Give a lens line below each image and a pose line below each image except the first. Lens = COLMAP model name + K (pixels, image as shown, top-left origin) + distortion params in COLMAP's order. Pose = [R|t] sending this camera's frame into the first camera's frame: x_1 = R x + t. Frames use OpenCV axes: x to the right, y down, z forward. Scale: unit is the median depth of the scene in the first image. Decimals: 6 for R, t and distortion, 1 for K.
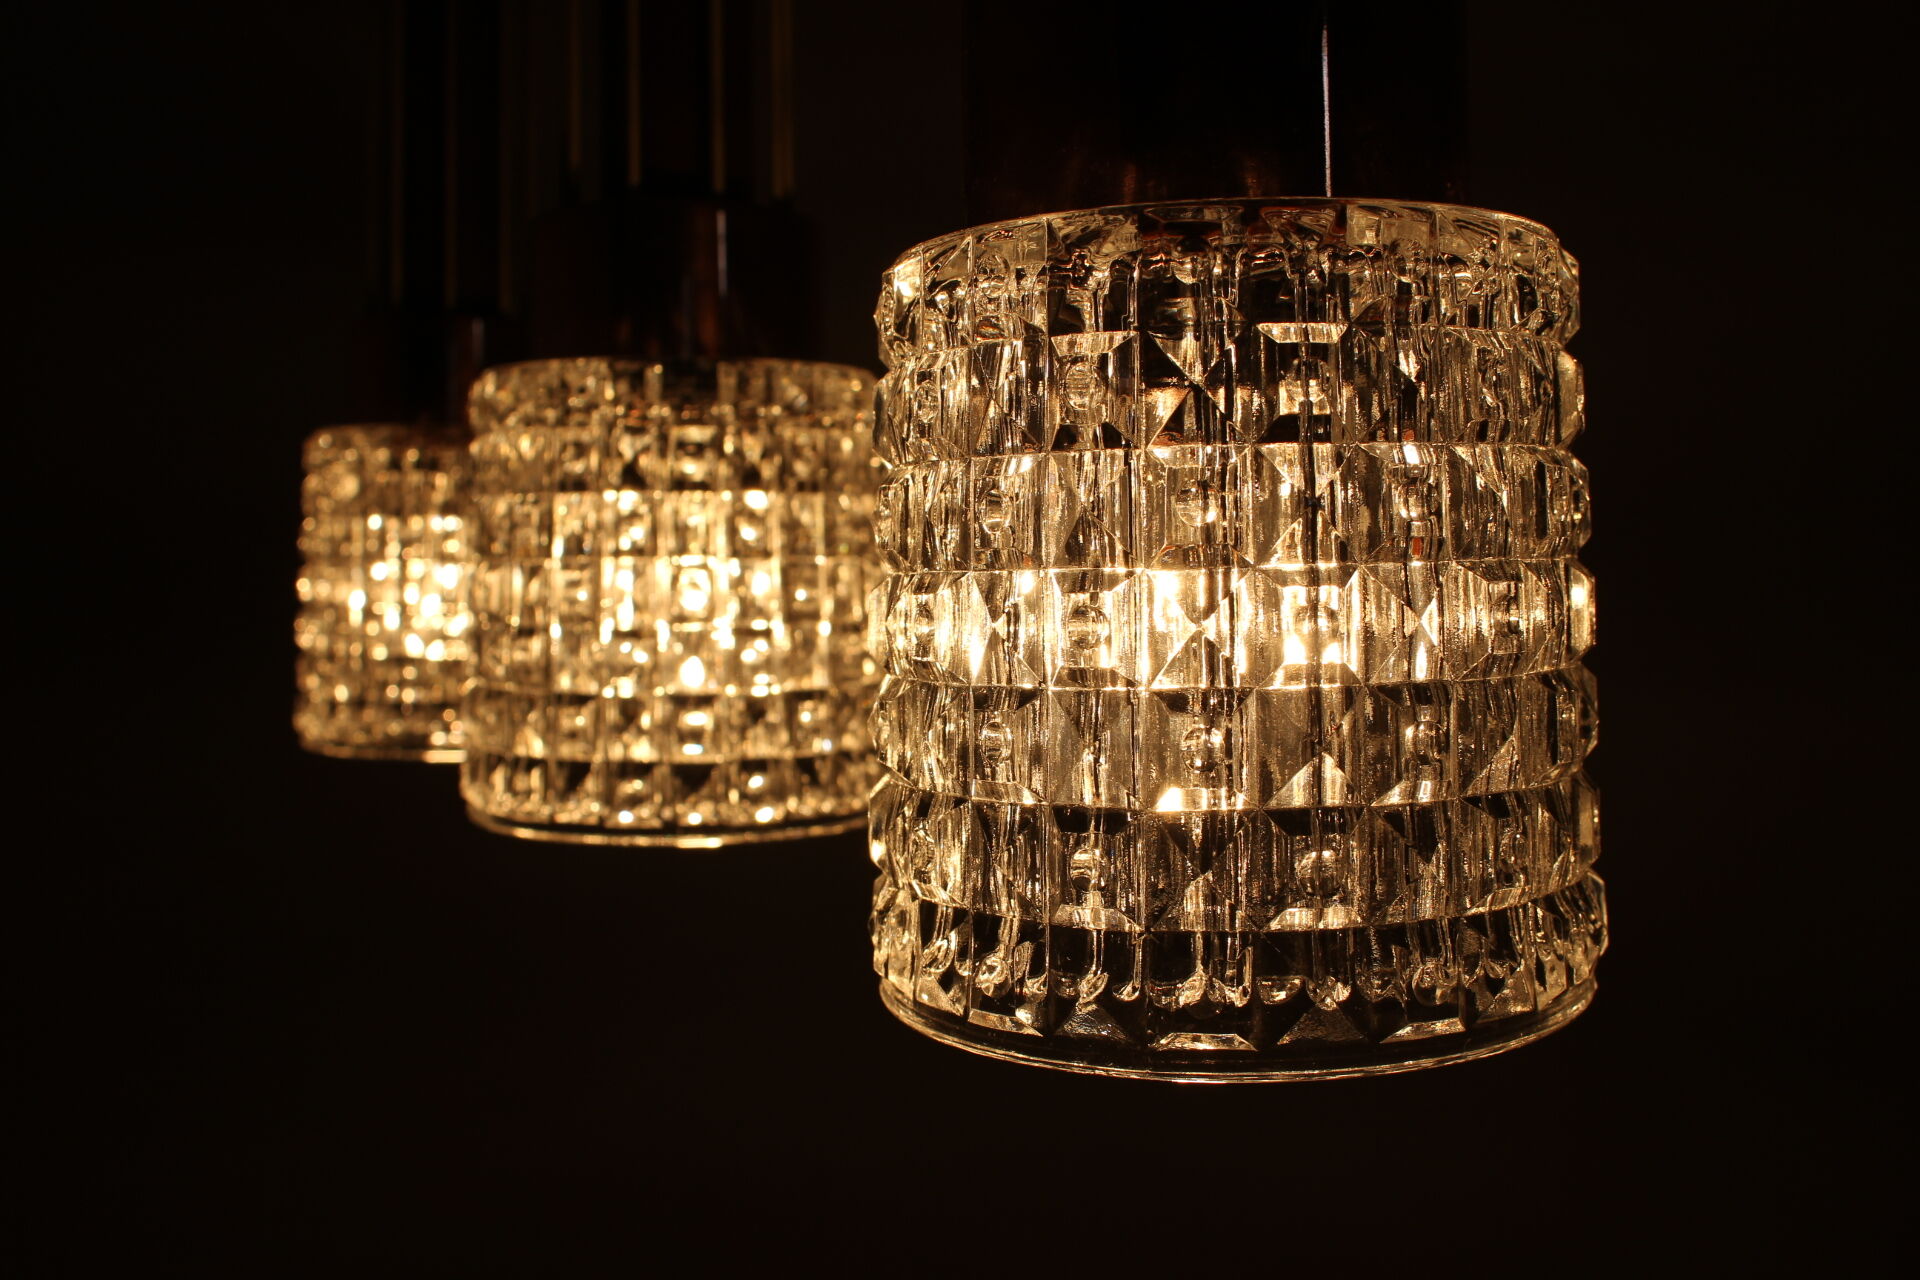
lens RADIAL K [[1798.3, 0, 960.0], [0, 1798.3, 640.0], [0, 0, 1]] dist [-0.312656, 0.000225]
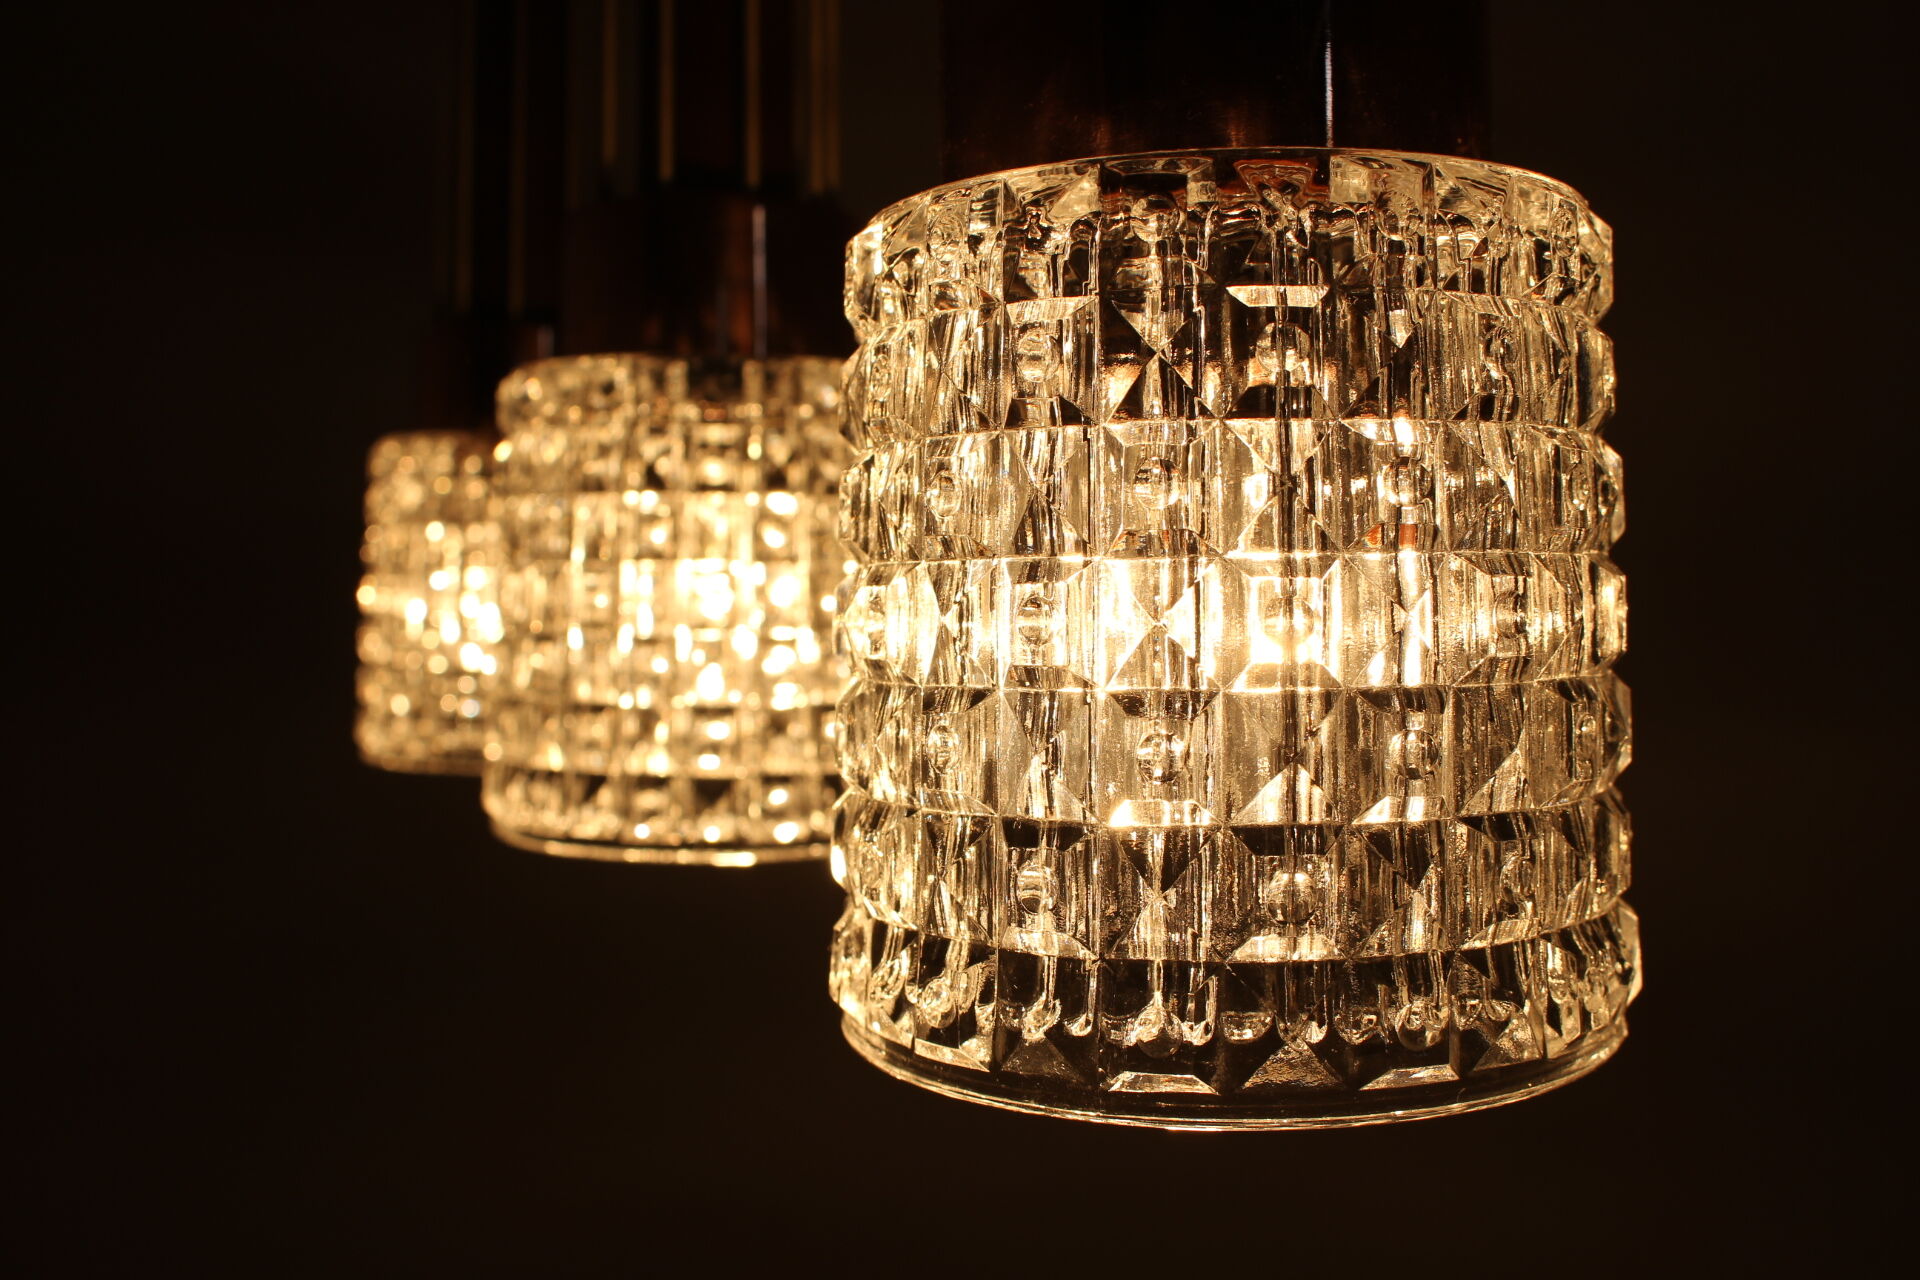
lens RADIAL K [[1798.3, 0, 960.0], [0, 1798.3, 640.0], [0, 0, 1]] dist [-0.312656, 0.000225]
pose [[0.996733, 0.011365, -0.079967, 0.100945], [-0.012790, 0.999768, -0.017340, 0.017880], [0.079751, 0.018306, 0.996647, 0.087440]]
